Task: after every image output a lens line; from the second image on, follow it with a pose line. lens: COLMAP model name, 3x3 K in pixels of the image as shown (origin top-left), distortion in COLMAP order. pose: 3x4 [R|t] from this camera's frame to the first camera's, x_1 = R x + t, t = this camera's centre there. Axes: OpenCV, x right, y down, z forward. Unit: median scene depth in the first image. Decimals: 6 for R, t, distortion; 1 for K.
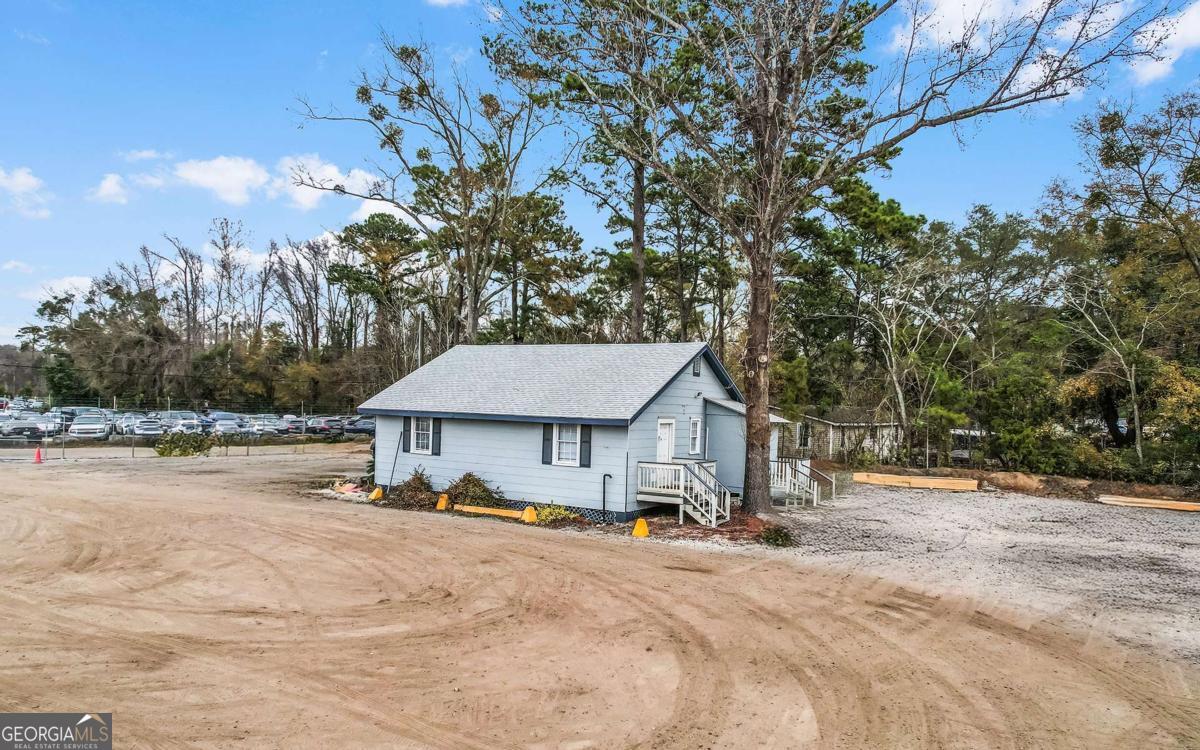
lens RADIAL K [[793.7, 0, 599.5], [0, 793.7, 416.3], [0, 0, 1]] dist [-0.002404, -0.000520]
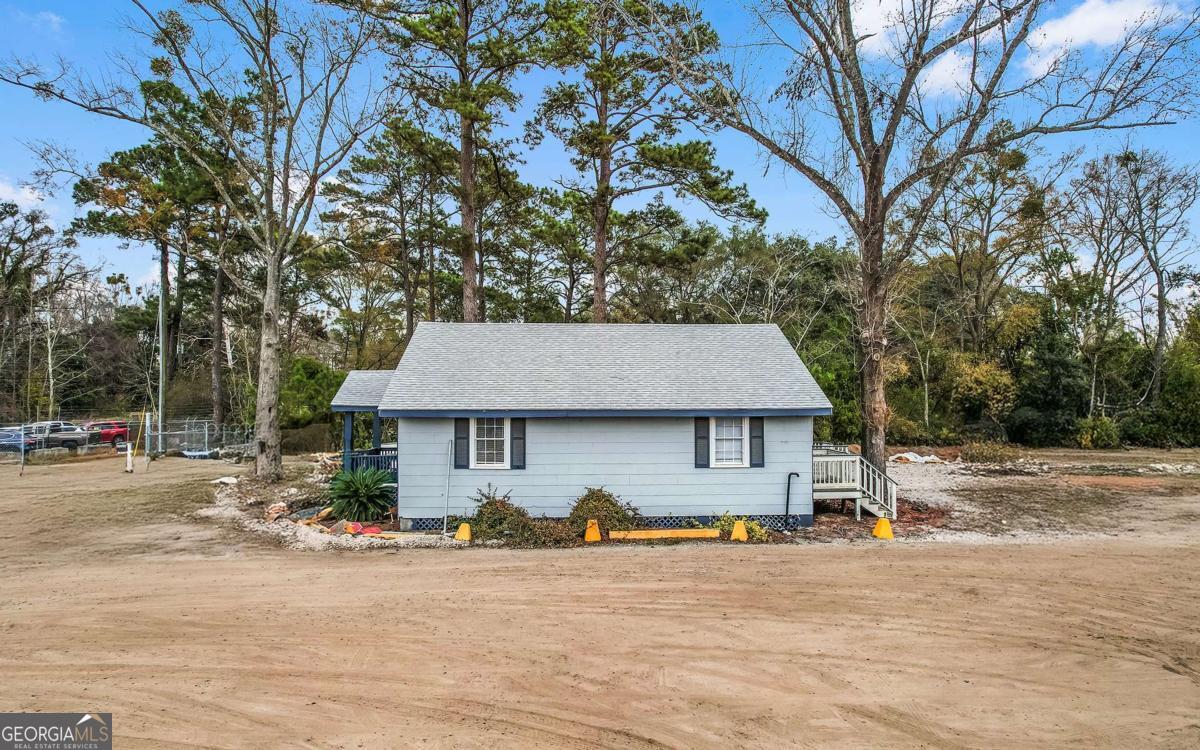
lens RADIAL K [[767.2, 0, 600.0], [0, 767.2, 375.0], [0, 0, 1]] dist [-0.003702, -0.000330]
pose [[0.826110, -0.015205, 0.563304, -0.596713], [0.037005, 0.998942, -0.027306, -0.016977], [-0.562293, 0.043403, 0.825799, 0.402186]]
